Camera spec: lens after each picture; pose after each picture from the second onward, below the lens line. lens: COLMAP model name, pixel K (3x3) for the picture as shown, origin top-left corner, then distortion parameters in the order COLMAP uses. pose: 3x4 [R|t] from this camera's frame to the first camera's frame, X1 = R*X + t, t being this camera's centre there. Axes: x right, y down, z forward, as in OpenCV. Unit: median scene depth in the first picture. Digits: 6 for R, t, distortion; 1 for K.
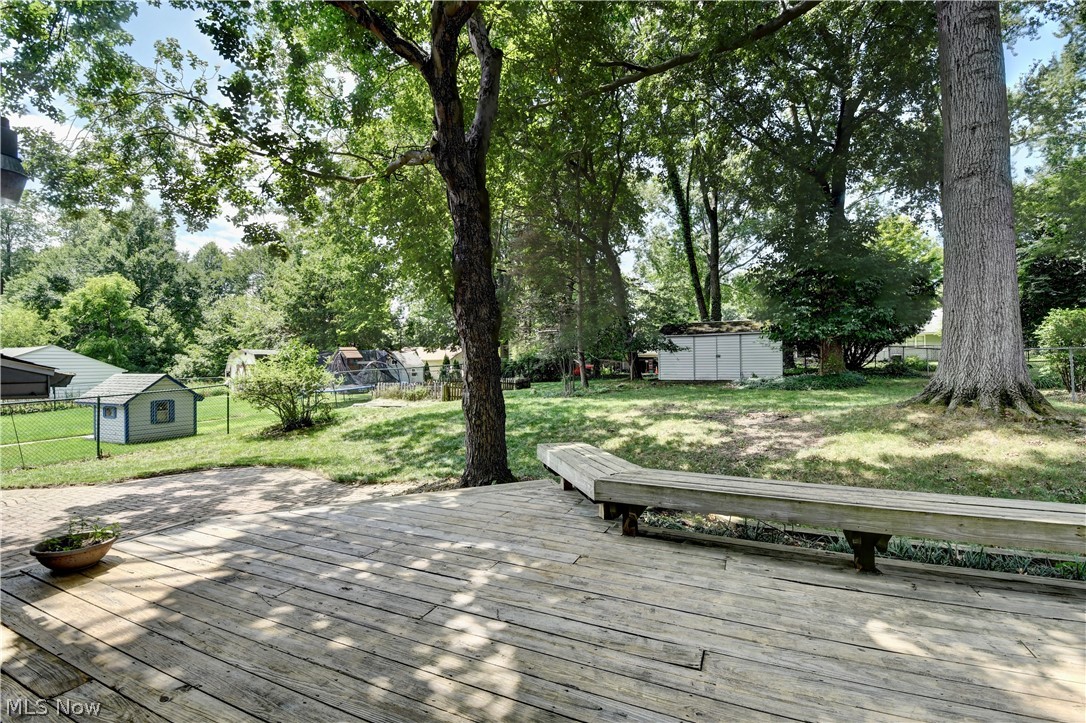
lens RADIAL K [[474.5, 0, 544.8], [0, 474.5, 358.8], [0, 0, 1]] dist [0.002161, -0.012998]
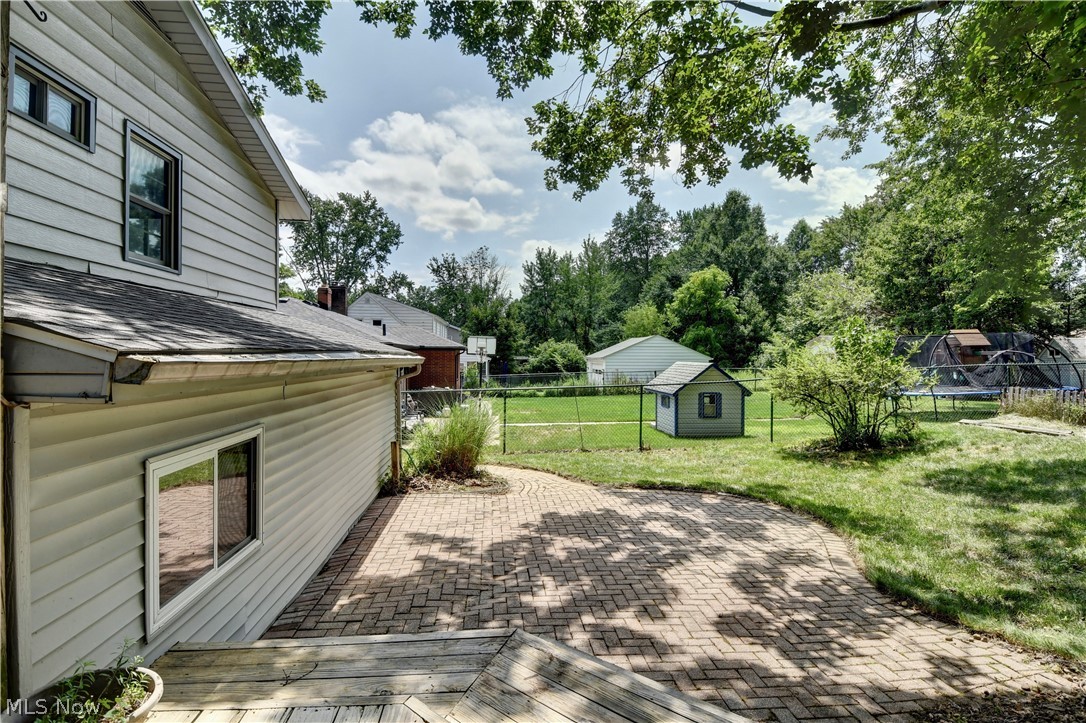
lens RADIAL K [[552.9, 0, 543.0], [0, 552.9, 361.5], [0, 0, 1]] dist [0.019462, -0.027582]
pose [[0.488461, 0.021992, -0.872309, -0.024558], [-0.000519, 0.999689, 0.024913, 0.001606], [0.872586, -0.011716, 0.488320, 0.100159]]
